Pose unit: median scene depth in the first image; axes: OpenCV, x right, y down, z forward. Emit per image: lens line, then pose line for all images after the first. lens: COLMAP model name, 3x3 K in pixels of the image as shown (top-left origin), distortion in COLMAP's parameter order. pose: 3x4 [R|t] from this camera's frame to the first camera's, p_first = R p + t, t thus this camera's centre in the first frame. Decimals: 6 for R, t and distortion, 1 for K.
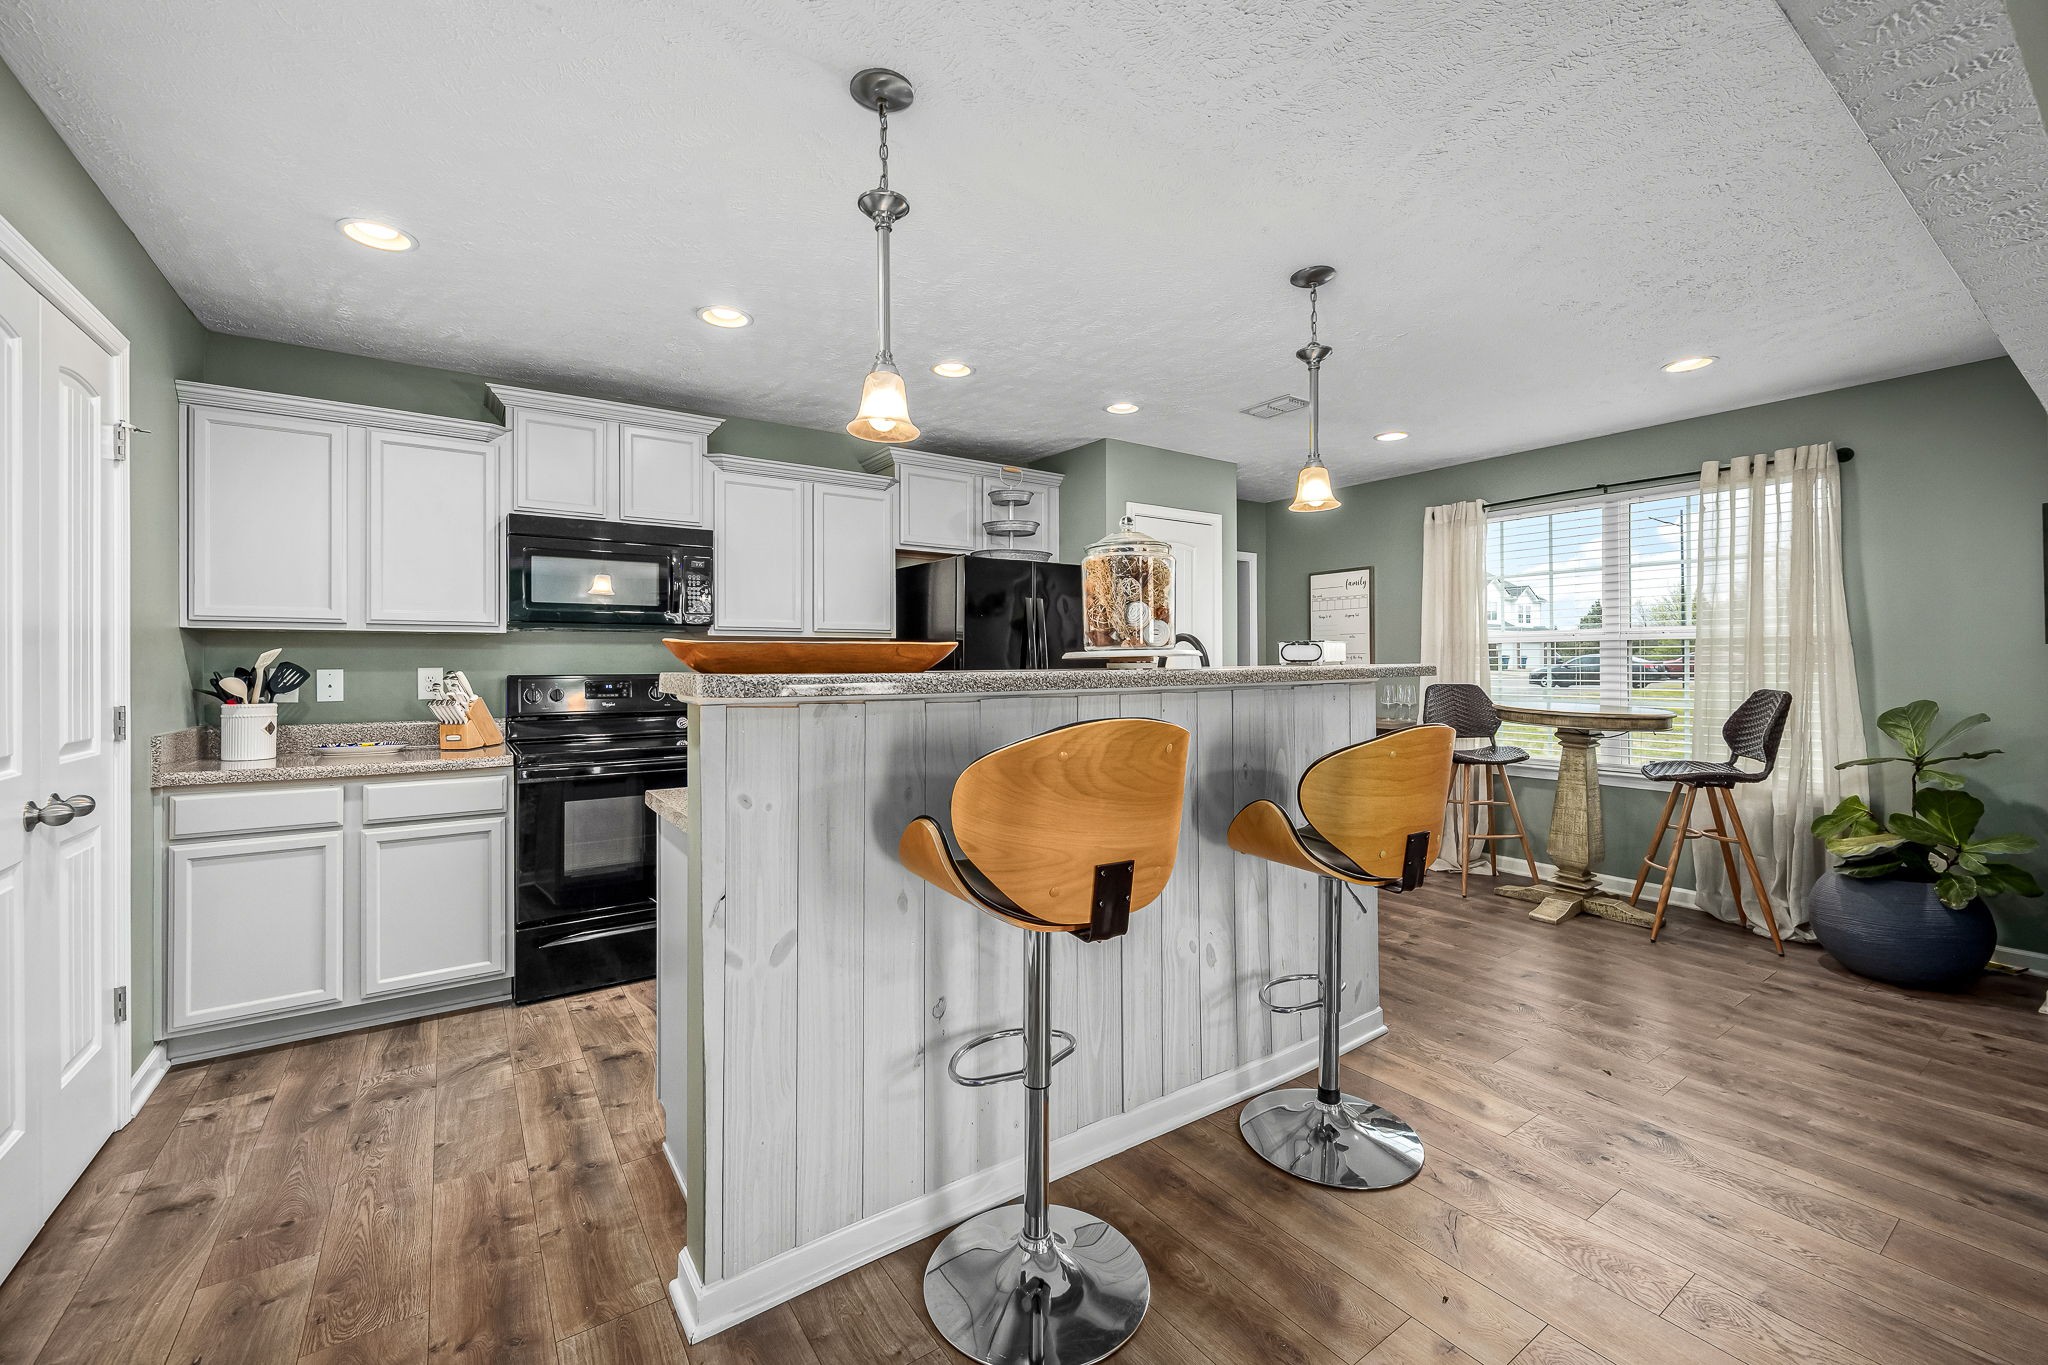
lens RADIAL K [[800.7, 0, 1033.9], [0, 800.7, 666.6], [0, 0, 1]] dist [0.001926, 0.000284]
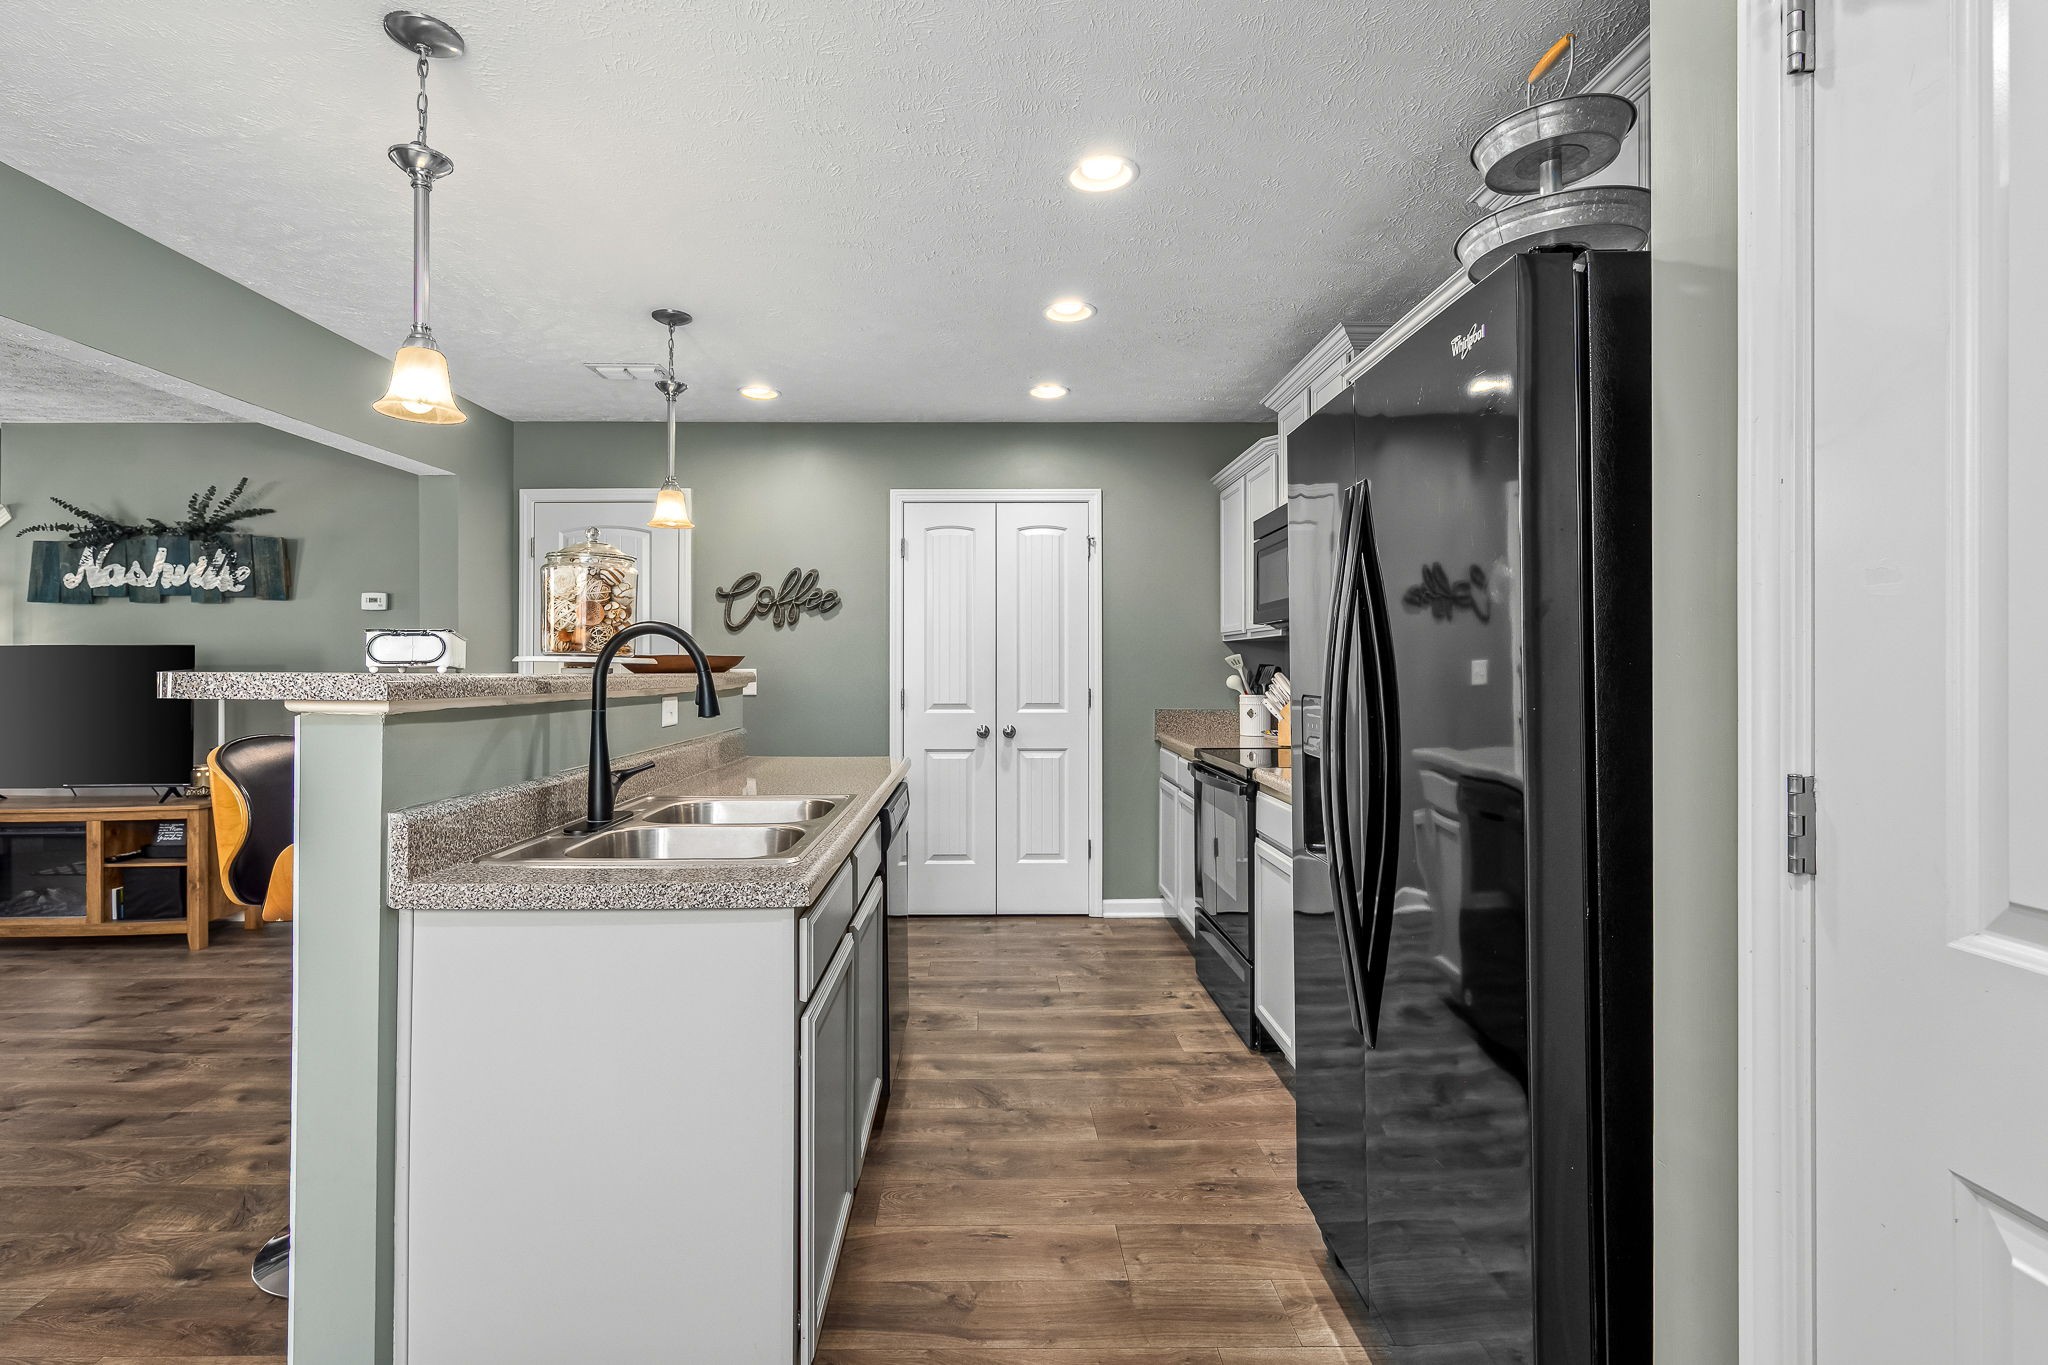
lens RADIAL K [[979.3, 0, 1013.8], [0, 979.3, 671.0], [0, 0, 1]] dist [0.002503, 0.000096]
pose [[-0.557731, 0.006145, -0.829999, 0.712183], [-0.000028, 0.999972, 0.007422, -0.008281], [0.830022, 0.004163, -0.557715, 1.783889]]
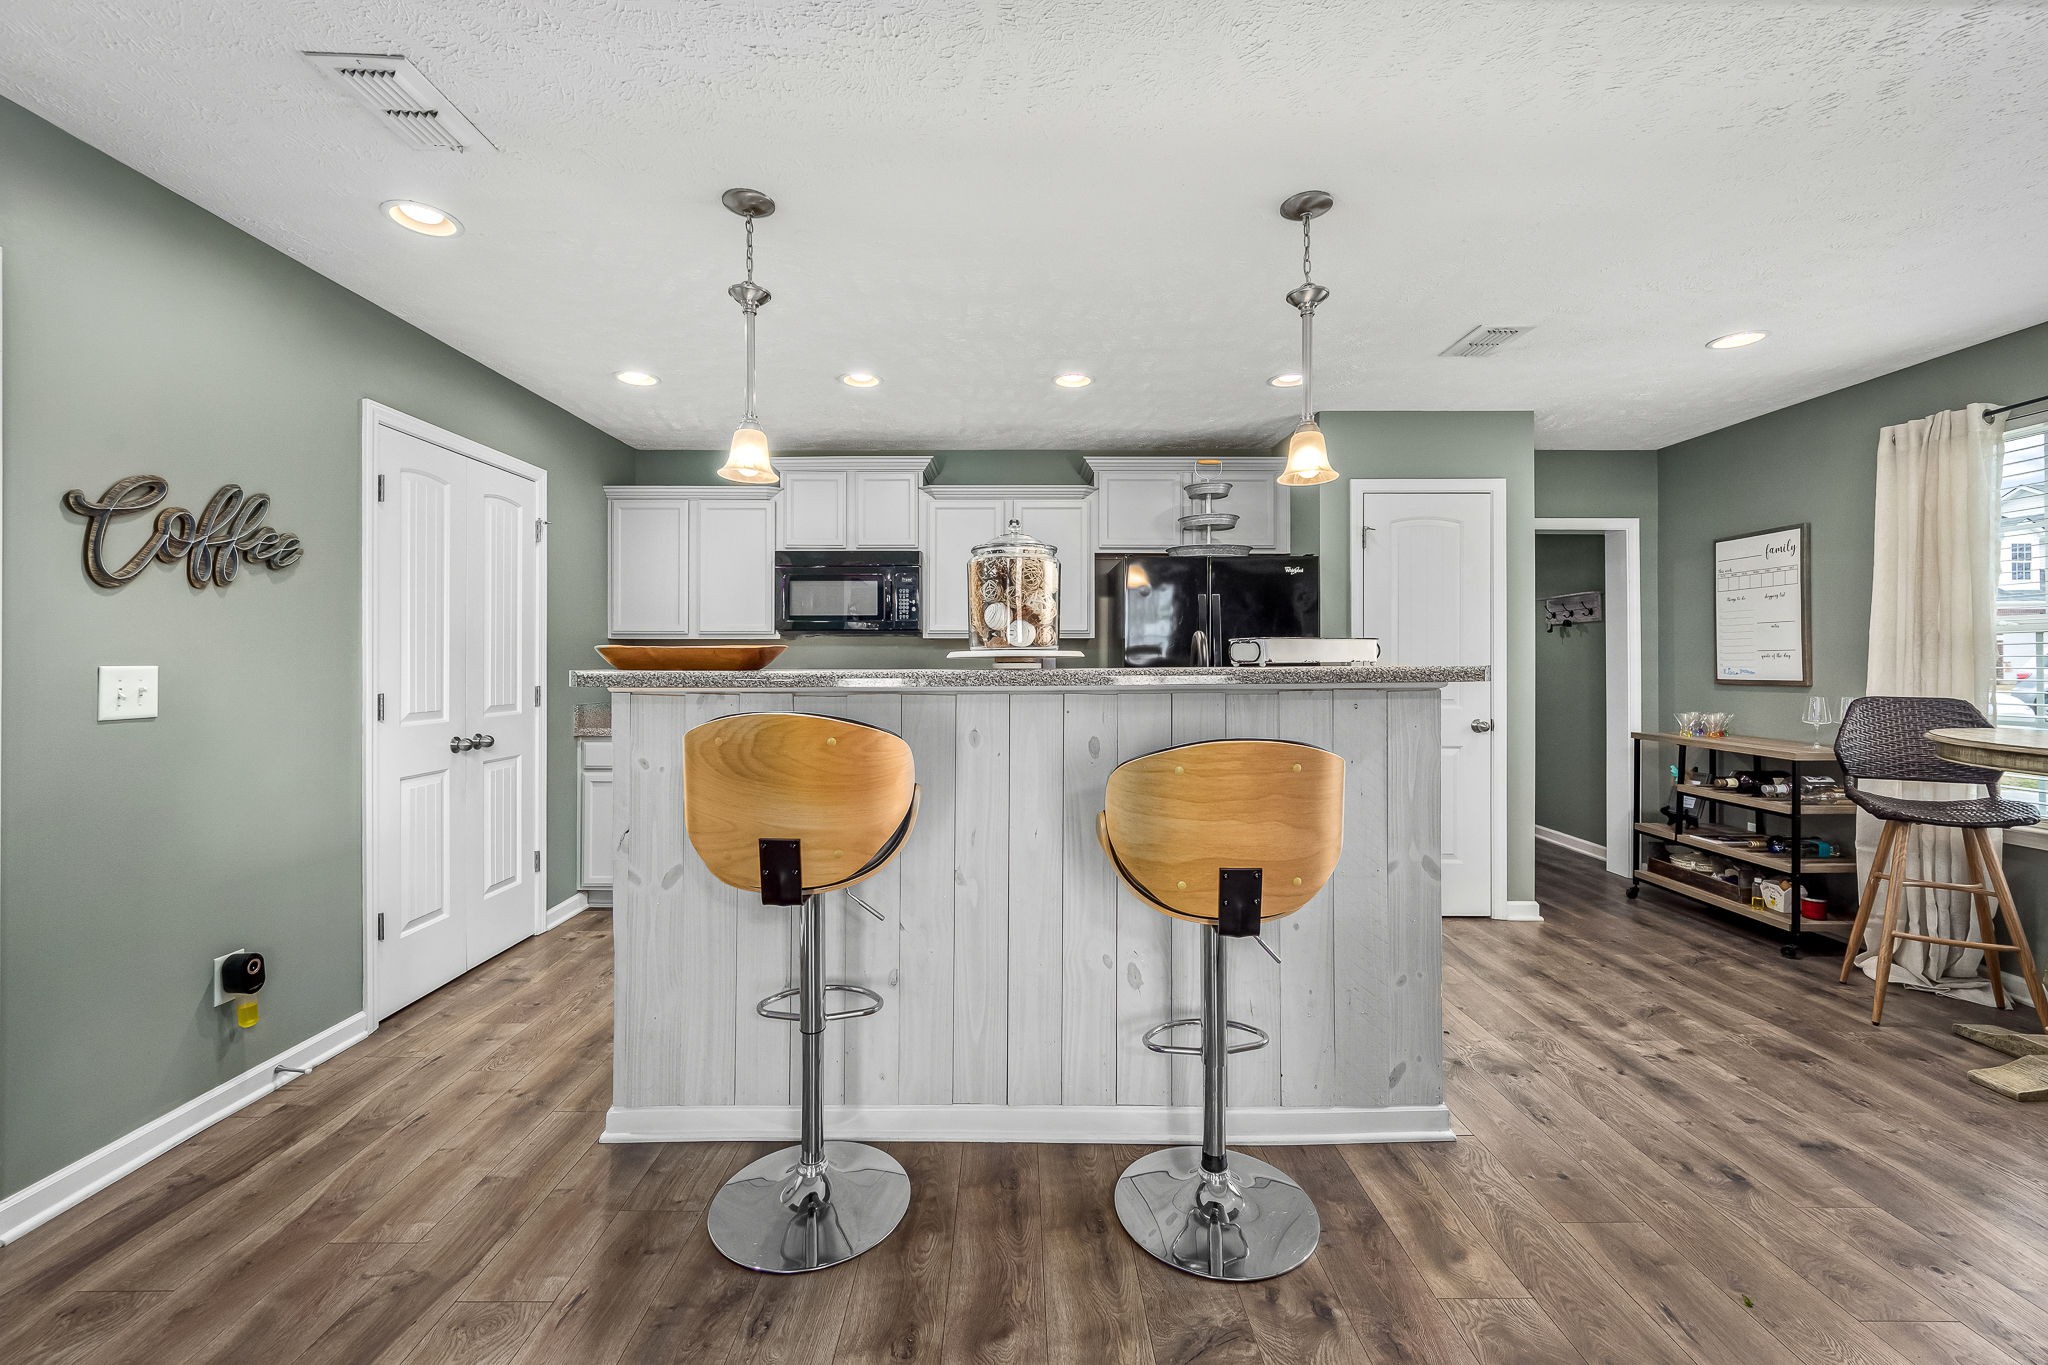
lens RADIAL K [[800.7, 0, 1036.5], [0, 800.7, 663.3], [0, 0, 1]] dist [0.001926, 0.000284]
pose [[0.833684, 0.004194, -0.552225, 0.576410], [-0.005055, 0.999987, -0.000036, -0.003738], [0.552218, 0.002821, 0.833695, 0.140506]]
